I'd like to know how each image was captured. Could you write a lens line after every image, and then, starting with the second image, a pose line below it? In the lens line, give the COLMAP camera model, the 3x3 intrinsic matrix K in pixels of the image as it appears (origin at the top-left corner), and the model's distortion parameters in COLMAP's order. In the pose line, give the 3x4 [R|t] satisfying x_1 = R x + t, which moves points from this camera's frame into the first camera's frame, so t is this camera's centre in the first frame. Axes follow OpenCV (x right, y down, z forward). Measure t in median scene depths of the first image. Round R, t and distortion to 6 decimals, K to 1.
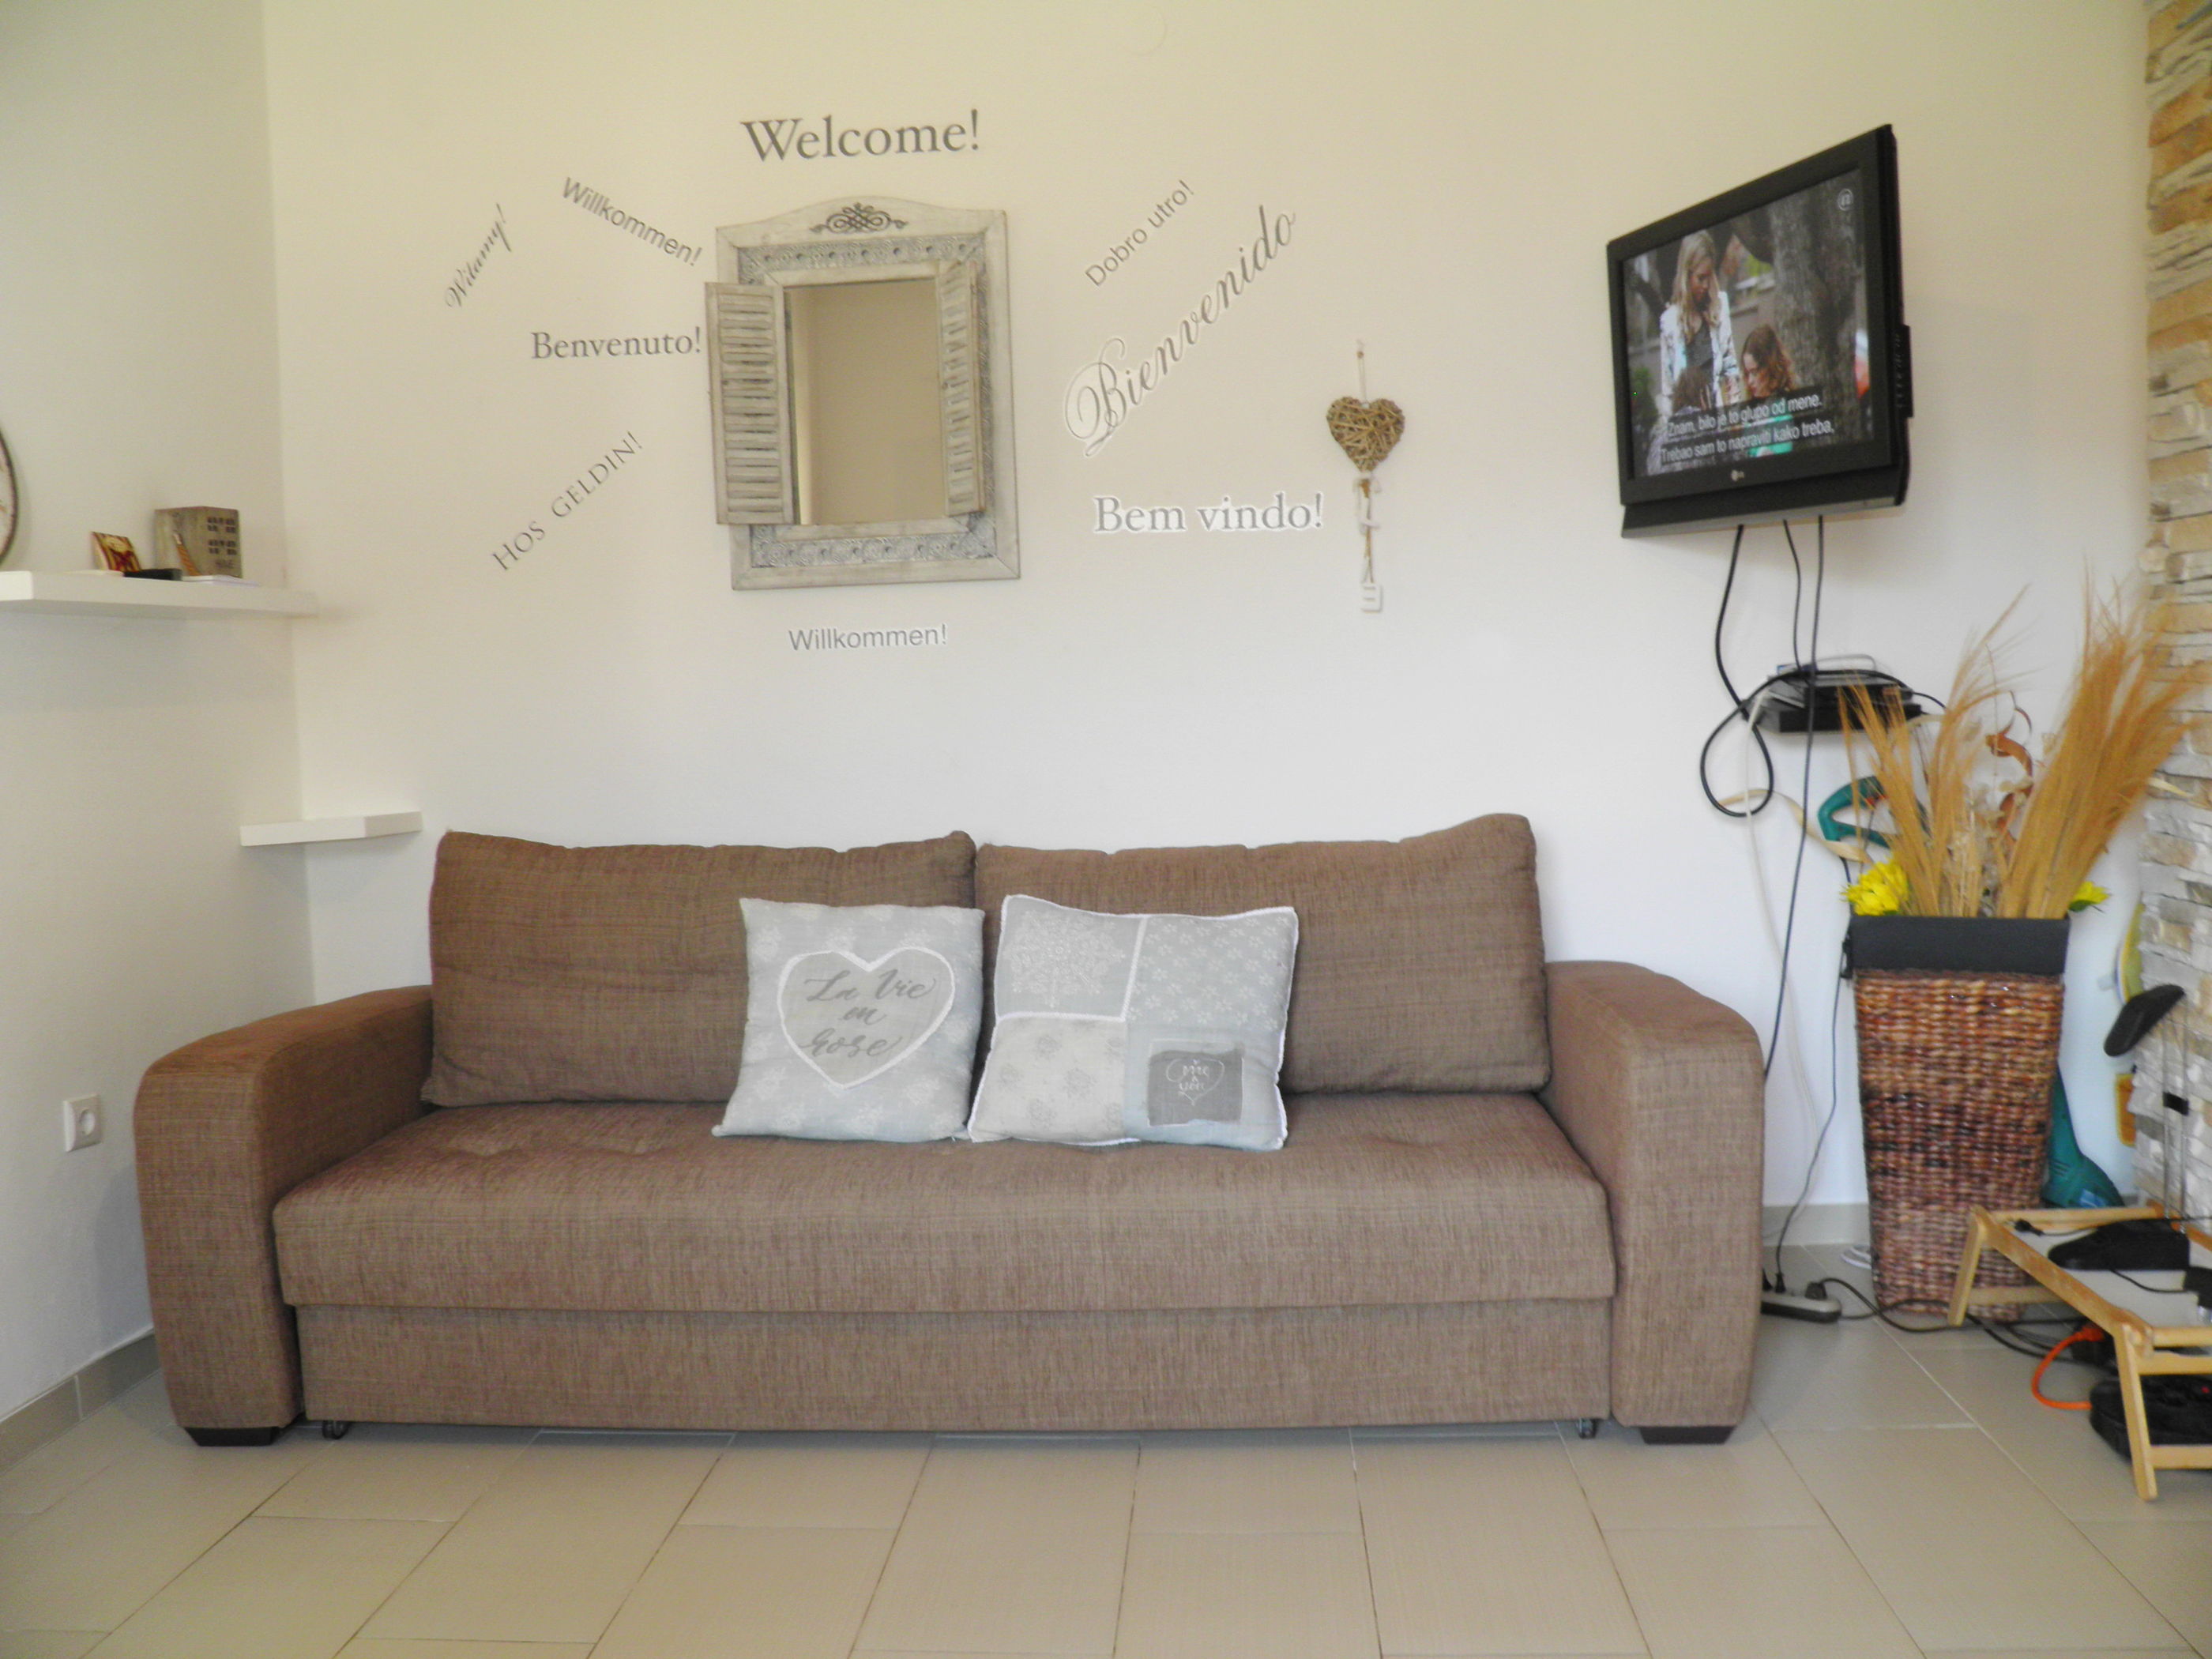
lens RADIAL K [[1846.3, 0, 1100.2], [0, 1846.3, 838.3], [0, 0, 1]] dist [-0.134912, 0.109671]
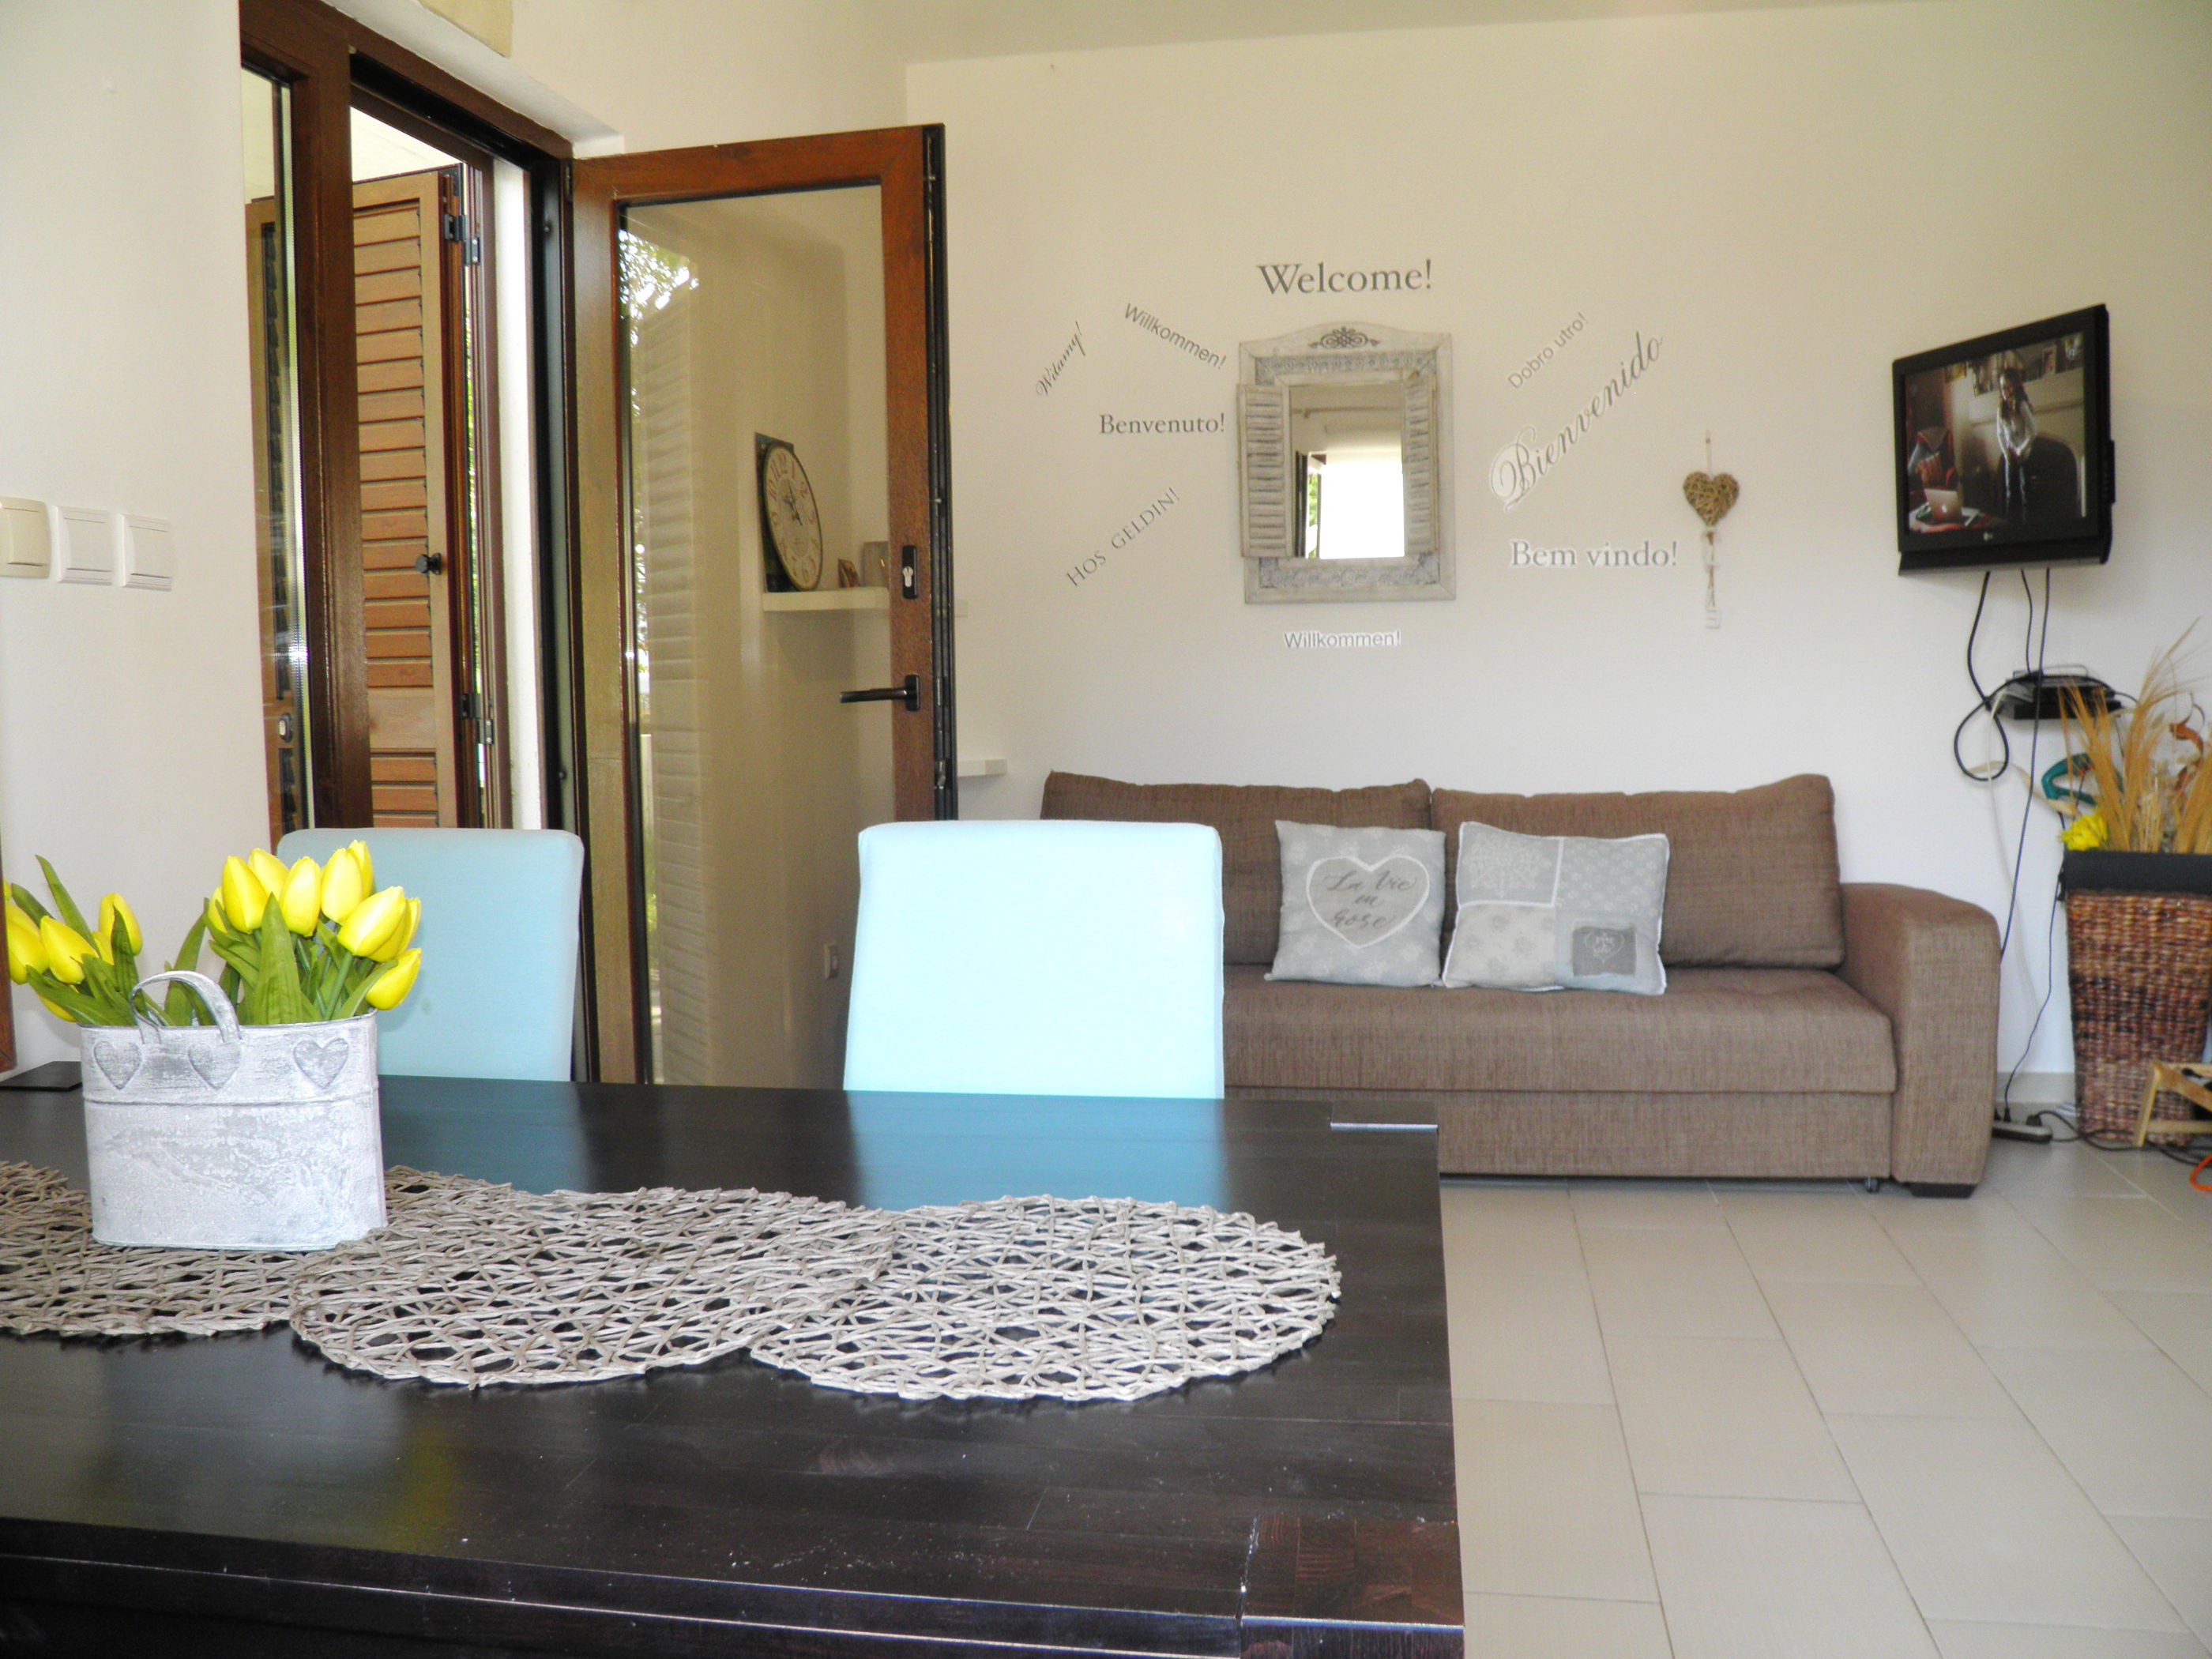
lens RADIAL K [[1846.3, 0, 1115.9], [0, 1846.3, 827.4], [0, 0, 1]] dist [-0.134912, 0.109671]
pose [[0.994678, 0.022514, -0.100544, -0.174815], [-0.022590, 0.999745, 0.000387, 0.040276], [0.100527, 0.001886, 0.994933, -0.449985]]
